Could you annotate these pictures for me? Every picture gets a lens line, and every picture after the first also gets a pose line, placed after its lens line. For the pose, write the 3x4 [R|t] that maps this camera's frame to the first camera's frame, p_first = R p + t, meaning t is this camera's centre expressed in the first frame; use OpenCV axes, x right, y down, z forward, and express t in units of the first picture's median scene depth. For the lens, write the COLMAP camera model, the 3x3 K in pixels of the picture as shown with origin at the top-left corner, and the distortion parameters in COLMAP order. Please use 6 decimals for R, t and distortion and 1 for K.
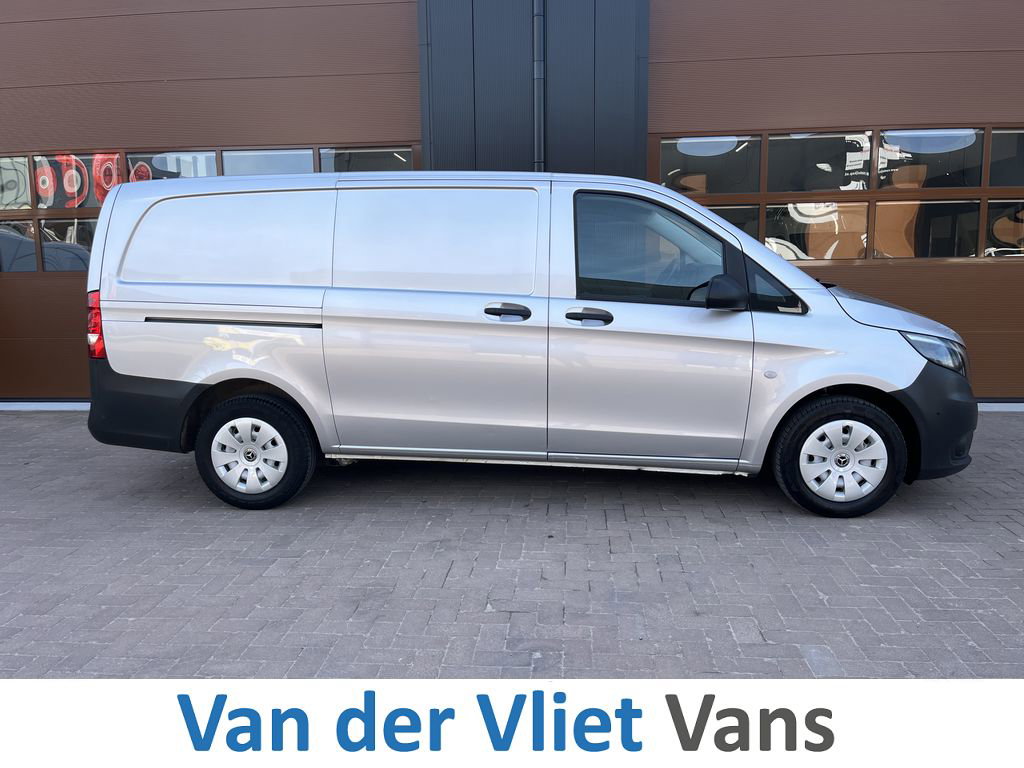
lens RADIAL K [[774.2, 0, 512.0], [0, 774.2, 384.0], [0, 0, 1]] dist [0.080148, -0.122168]
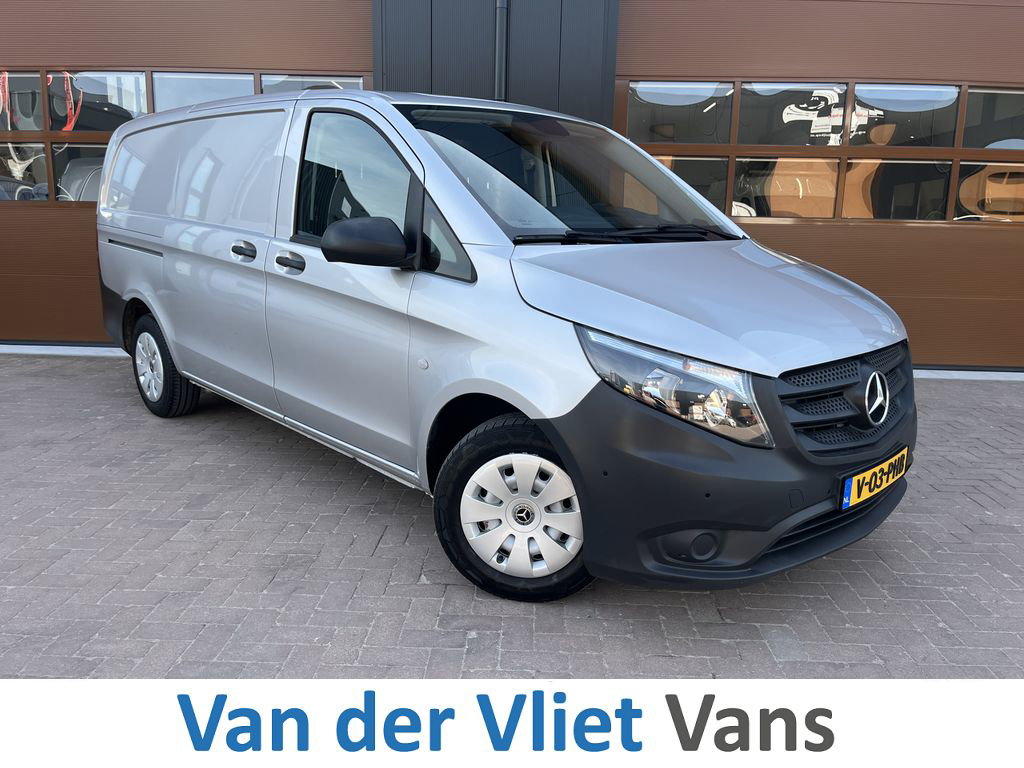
lens RADIAL K [[776.1, 0, 517.7], [0, 776.1, 382.2], [0, 0, 1]] dist [0.095498, -0.143456]
pose [[0.997872, 0.025343, 0.060083, 0.017453], [-0.028378, 0.998335, 0.050217, 0.009508], [-0.058710, -0.051815, 0.996929, 0.090194]]
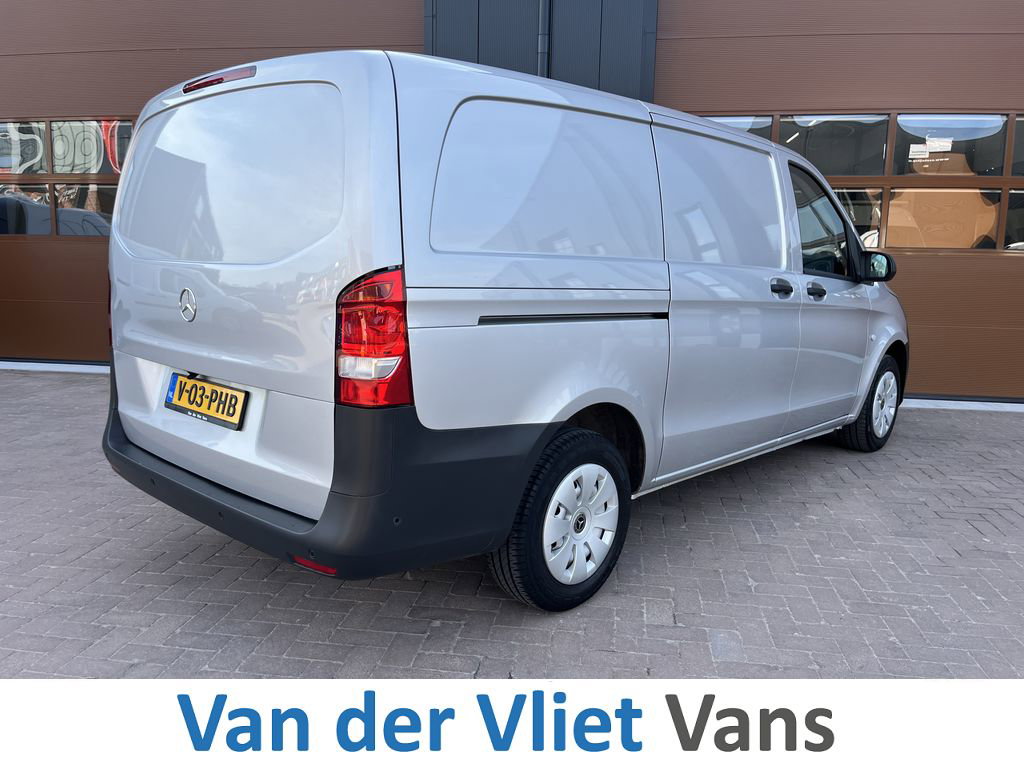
lens RADIAL K [[774.2, 0, 512.0], [0, 774.2, 384.0], [0, 0, 1]] dist [0.080148, -0.122168]
pose [[0.997687, 0.041279, -0.053997, 0.128432], [-0.040415, 0.999038, 0.017005, 0.019252], [0.054647, -0.014784, 0.998396, 0.022130]]
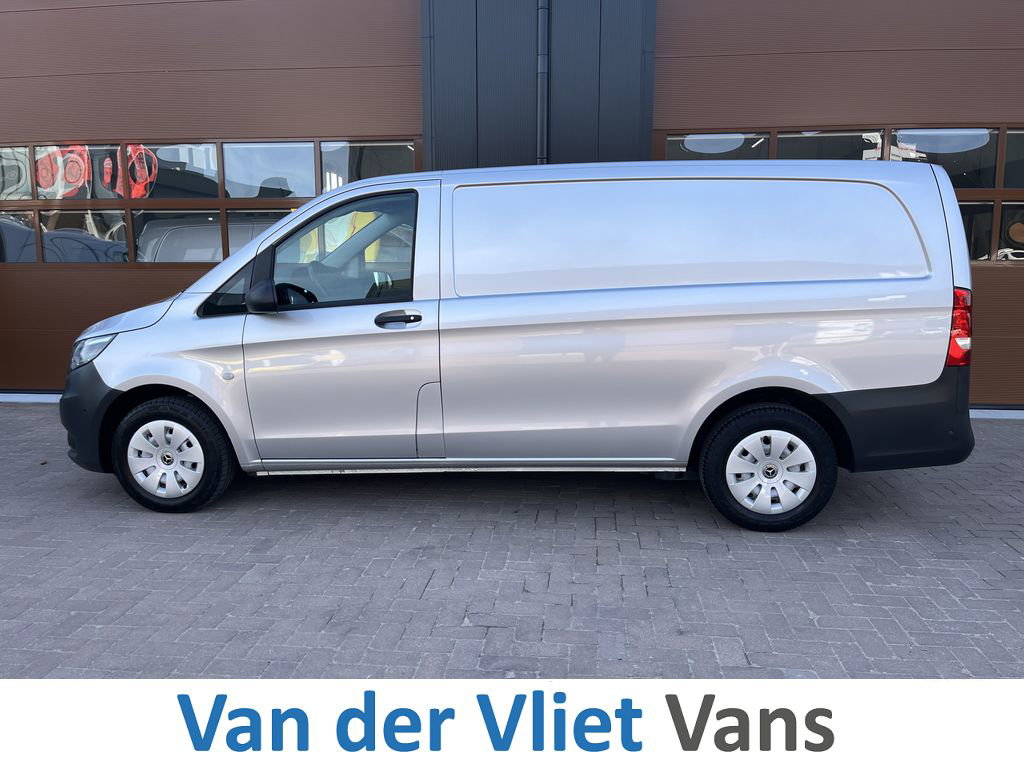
lens RADIAL K [[774.2, 0, 512.0], [0, 774.2, 384.0], [0, 0, 1]] dist [0.080148, -0.122168]
pose [[0.999773, 0.014903, -0.015214, 0.033045], [-0.014780, 0.999858, 0.008133, -0.014795], [0.015333, -0.007906, 0.999851, 0.030021]]
